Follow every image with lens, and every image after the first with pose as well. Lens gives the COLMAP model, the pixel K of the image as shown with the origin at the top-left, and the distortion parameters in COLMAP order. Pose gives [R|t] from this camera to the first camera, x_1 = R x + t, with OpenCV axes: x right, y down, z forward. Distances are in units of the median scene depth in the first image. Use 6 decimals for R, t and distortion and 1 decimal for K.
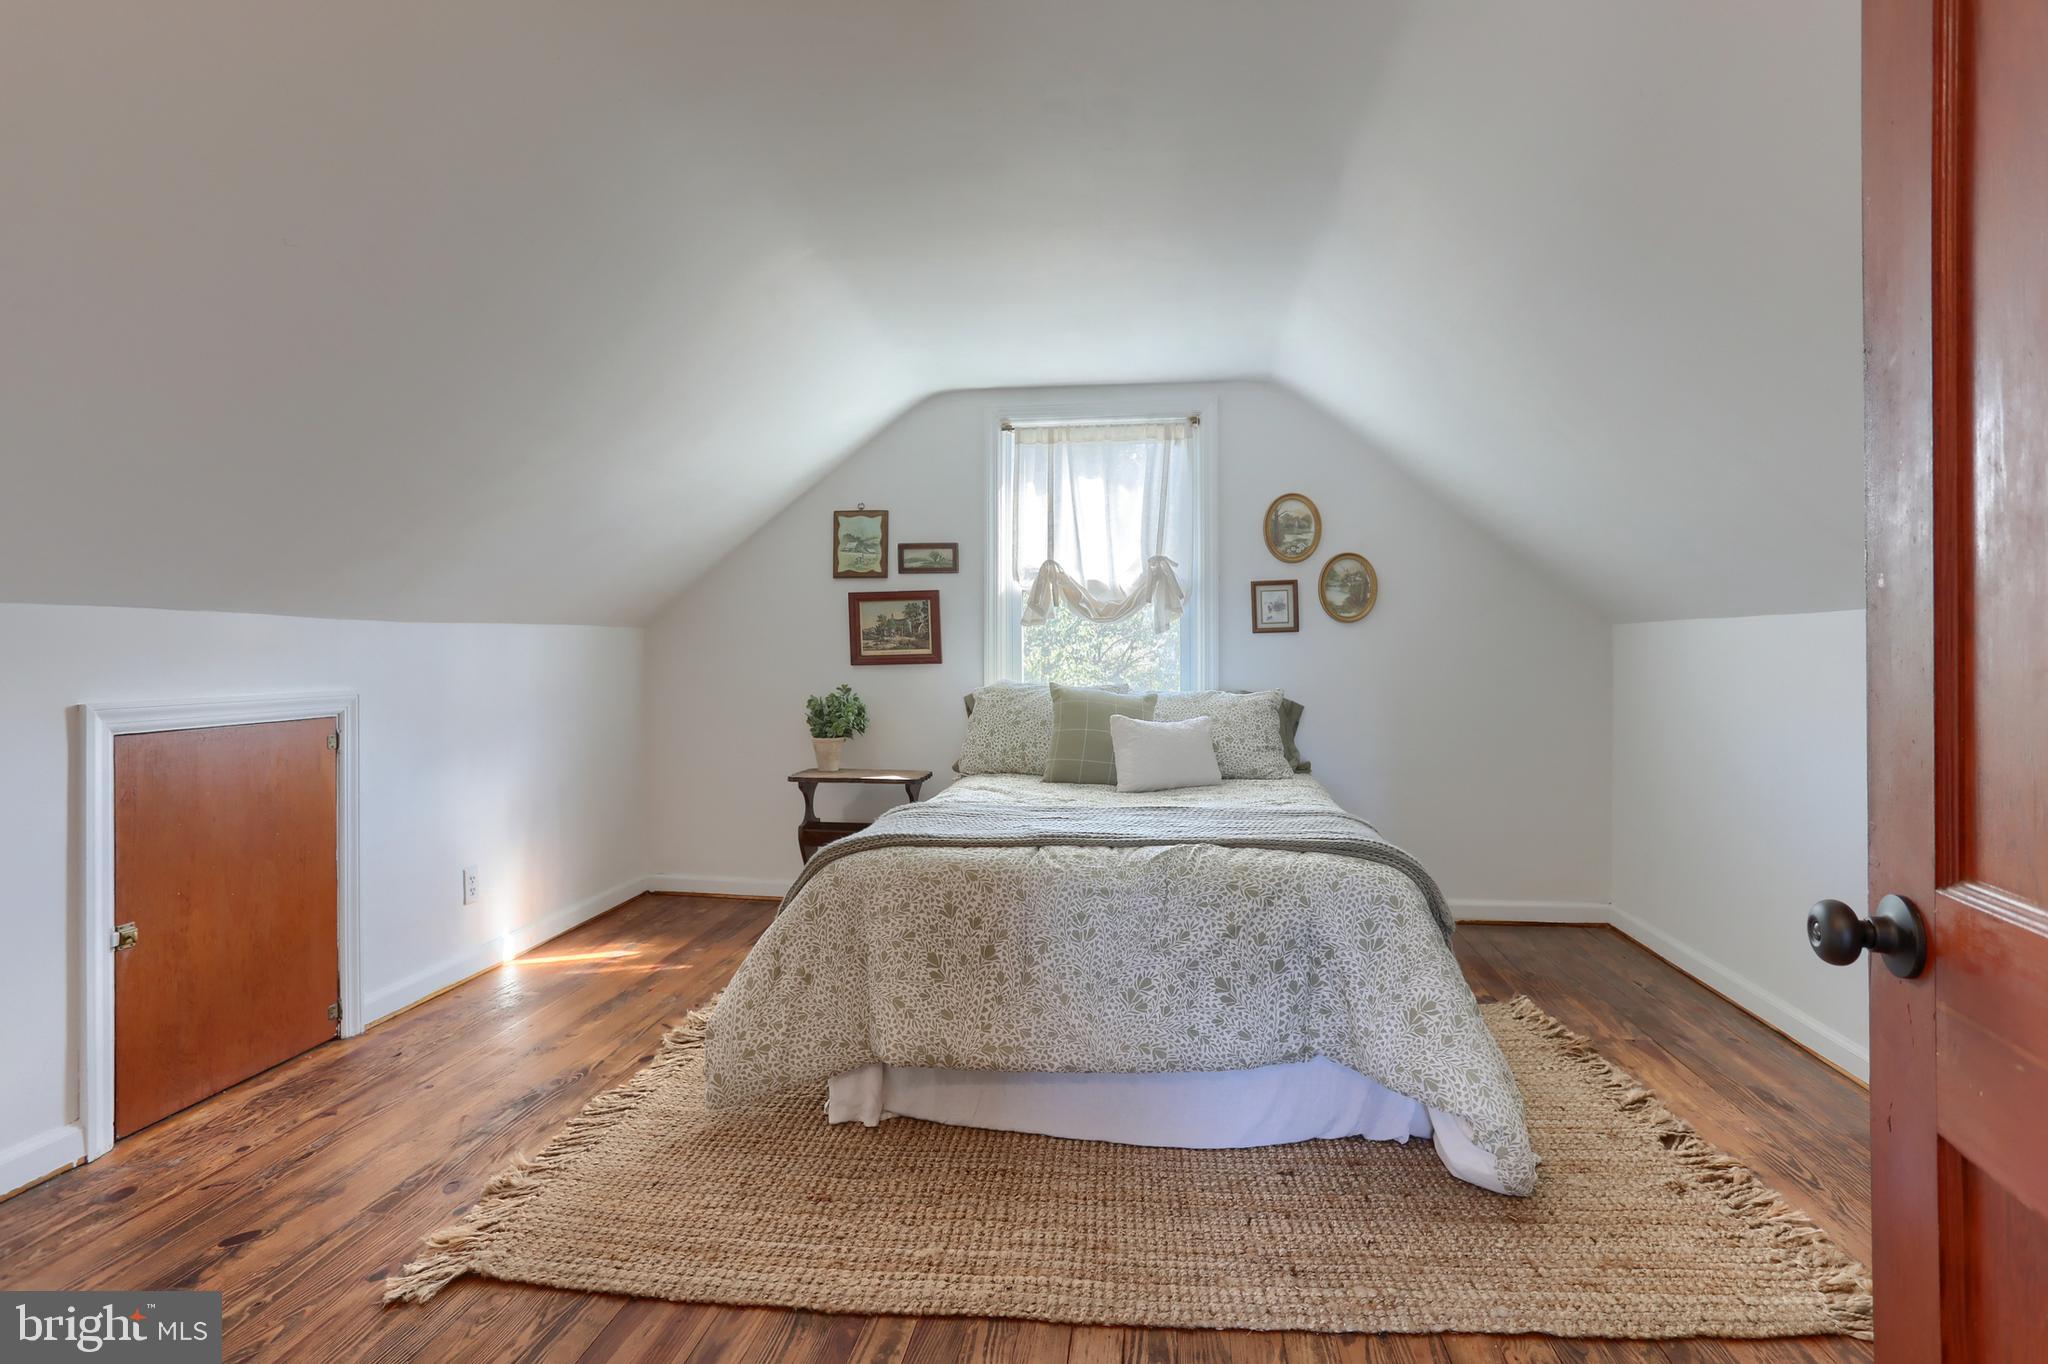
lens RADIAL K [[1031.1, 0, 1036.0], [0, 1031.1, 674.1], [0, 0, 1]] dist [-0.060834, 0.040318]
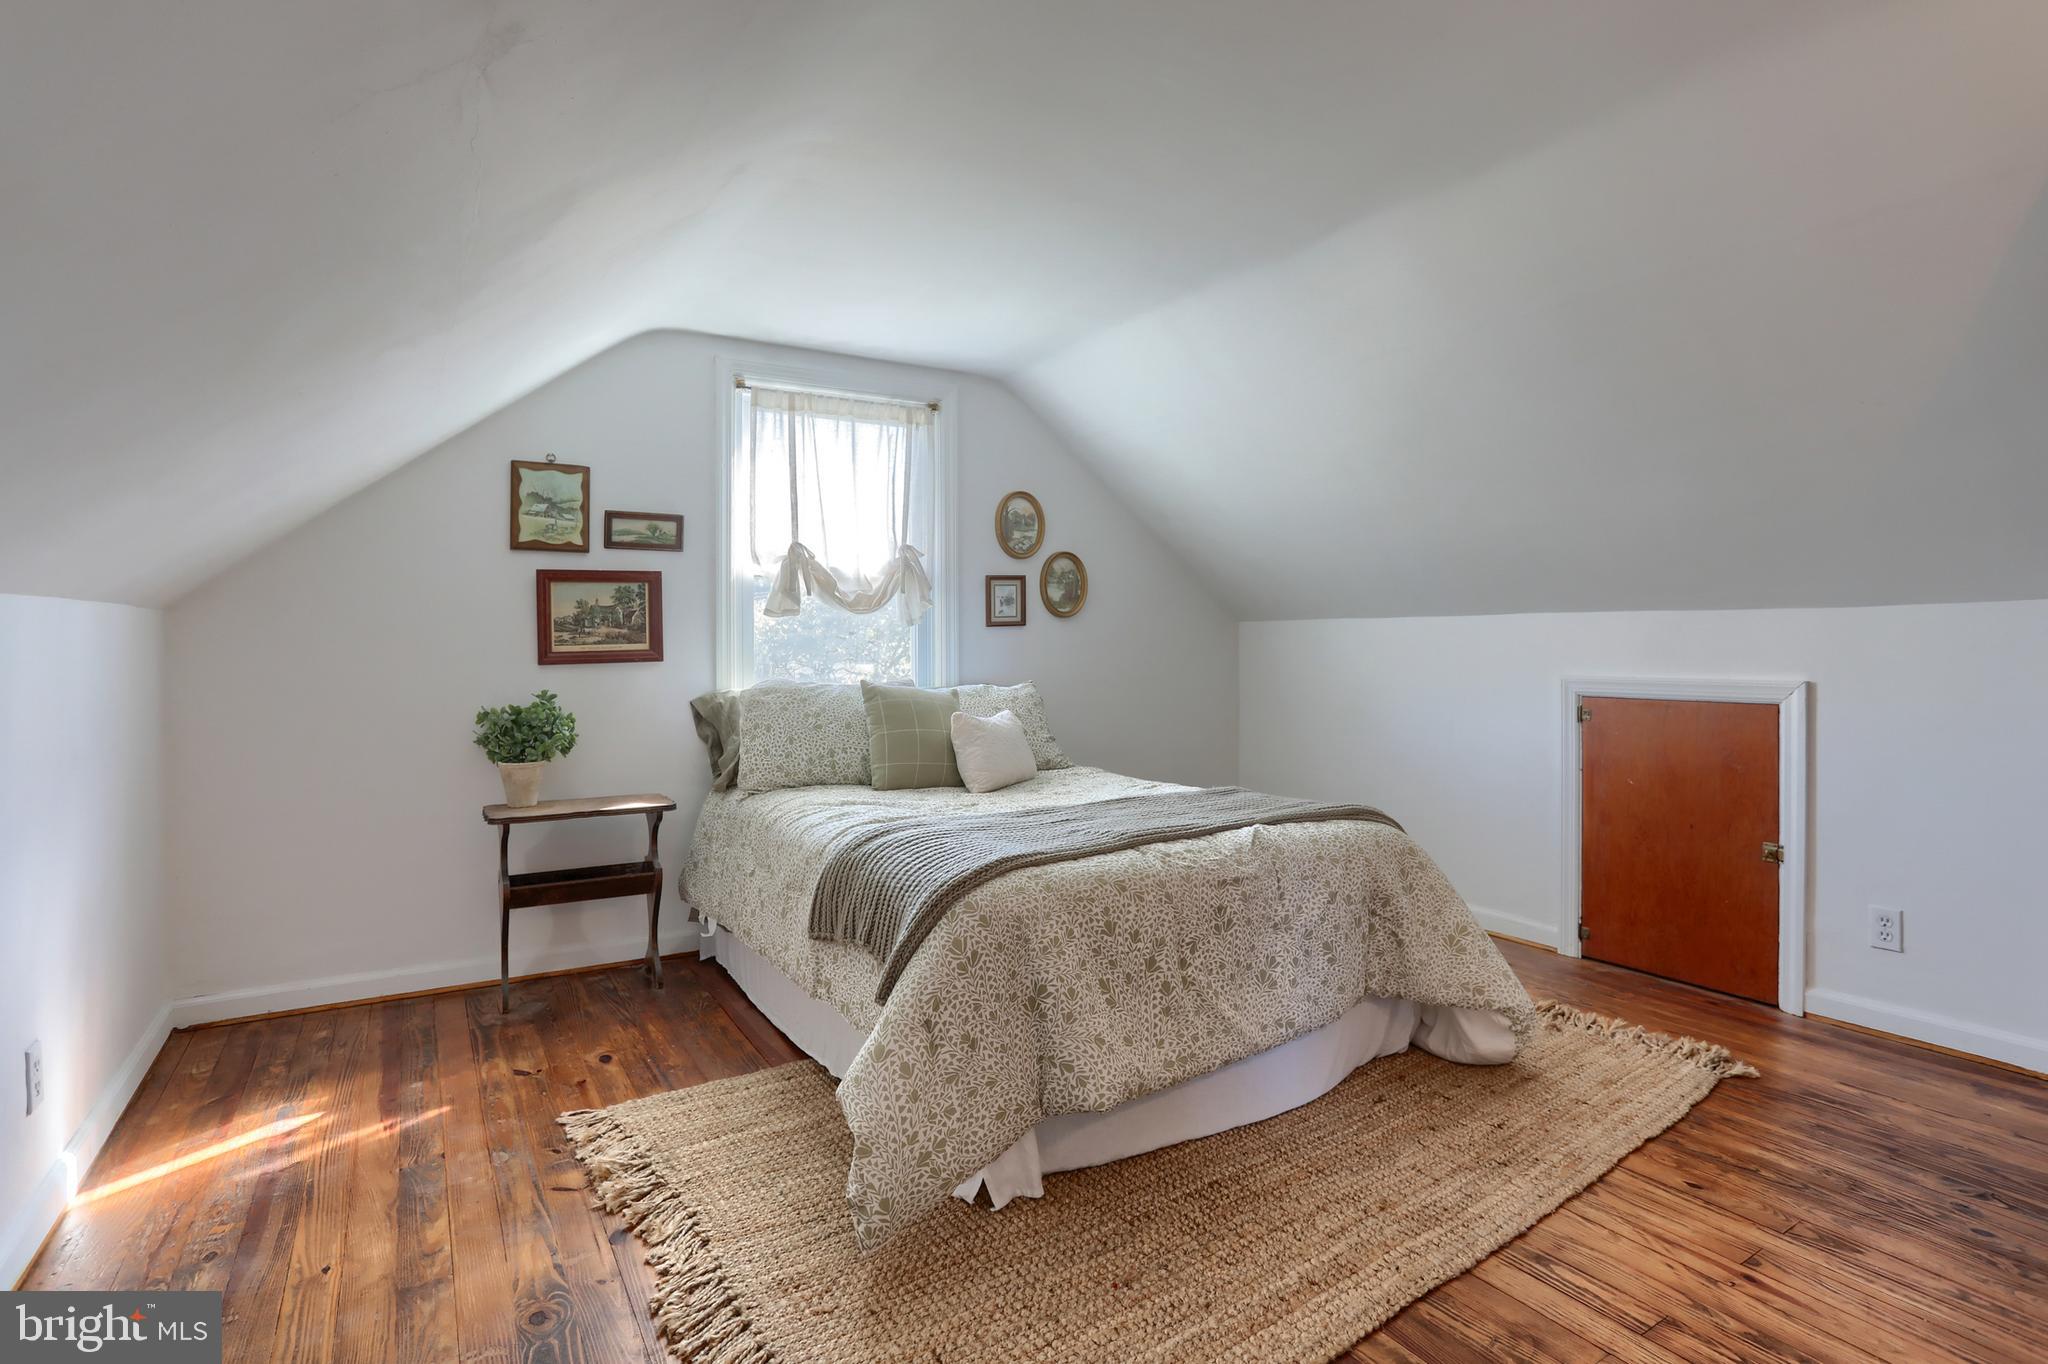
lens RADIAL K [[1031.1, 0, 1036.0], [0, 1031.1, 674.1], [0, 0, 1]] dist [-0.060834, 0.040318]
pose [[0.764263, -0.021267, 0.644553, -0.403769], [0.018971, 0.999765, 0.010492, -0.003126], [-0.644625, 0.004209, 0.764487, 0.195755]]
